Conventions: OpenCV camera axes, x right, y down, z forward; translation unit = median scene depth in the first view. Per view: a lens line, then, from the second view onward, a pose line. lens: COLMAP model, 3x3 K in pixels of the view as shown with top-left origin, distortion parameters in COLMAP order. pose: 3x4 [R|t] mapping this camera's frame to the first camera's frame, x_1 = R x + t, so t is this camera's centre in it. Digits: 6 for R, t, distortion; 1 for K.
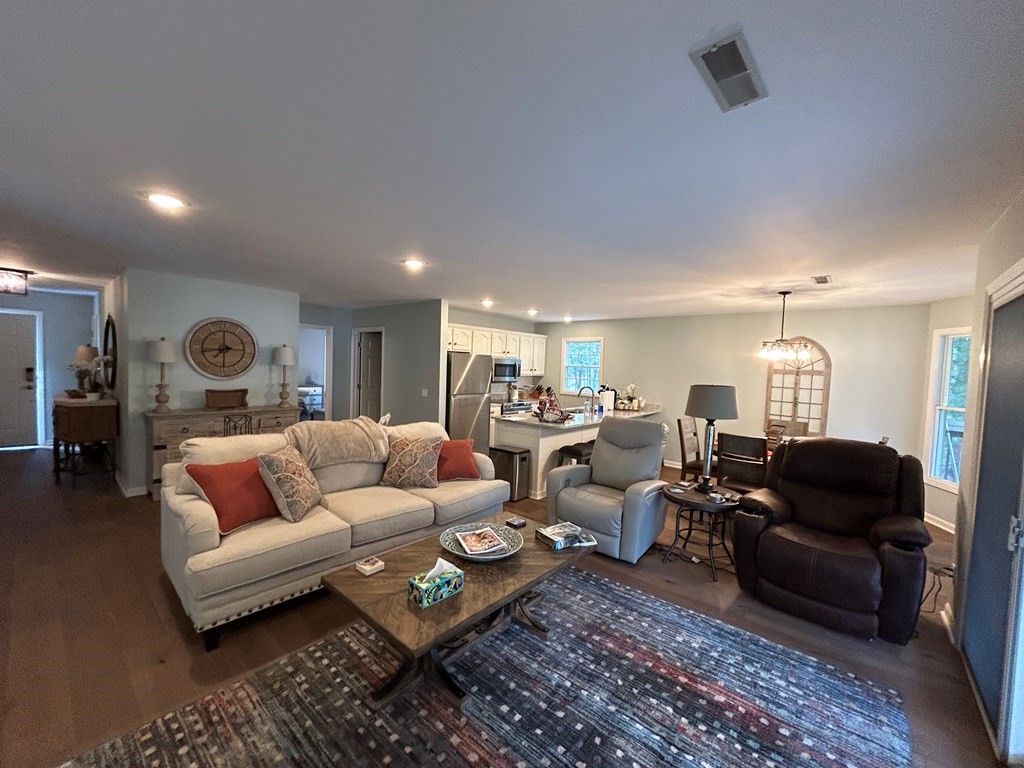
lens RADIAL K [[412.0, 0, 514.0], [0, 412.0, 385.0], [0, 0, 1]] dist [0.000309, 0.000006]
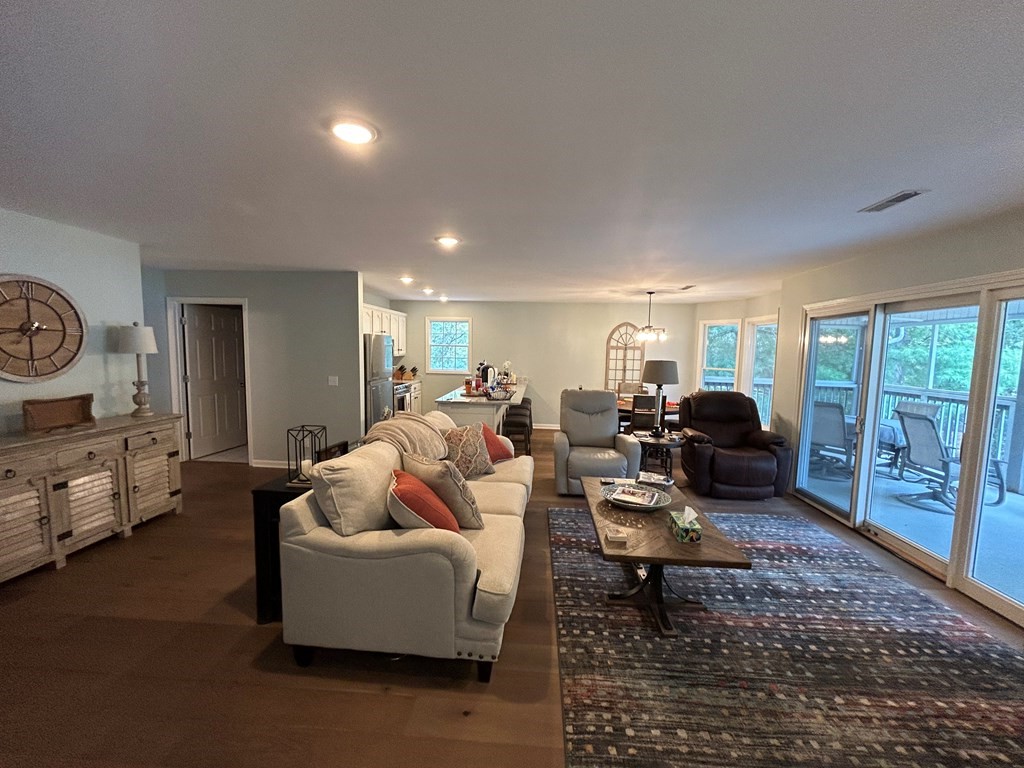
lens RADIAL K [[412.0, 0, 514.0], [0, 412.0, 385.0], [0, 0, 1]] dist [0.000309, 0.000006]
pose [[0.799339, -0.074160, 0.596286, -0.509742], [0.037217, 0.996560, 0.074050, -0.026054], [-0.599726, -0.036999, 0.799349, 0.118510]]
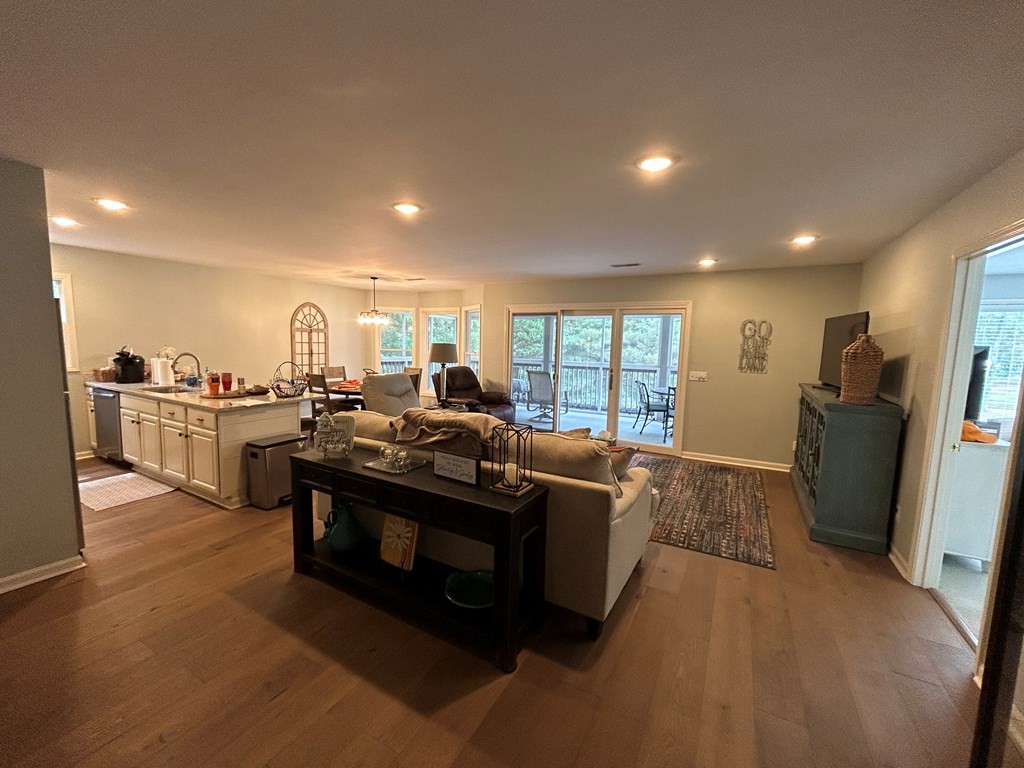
lens RADIAL K [[412.0, 0, 514.0], [0, 412.0, 385.0], [0, 0, 1]] dist [0.000309, 0.000006]
pose [[-0.199450, -0.145176, 0.969094, -0.809028], [0.012950, 0.988488, 0.150747, -0.053103], [-0.979823, 0.042616, -0.195274, 0.706992]]
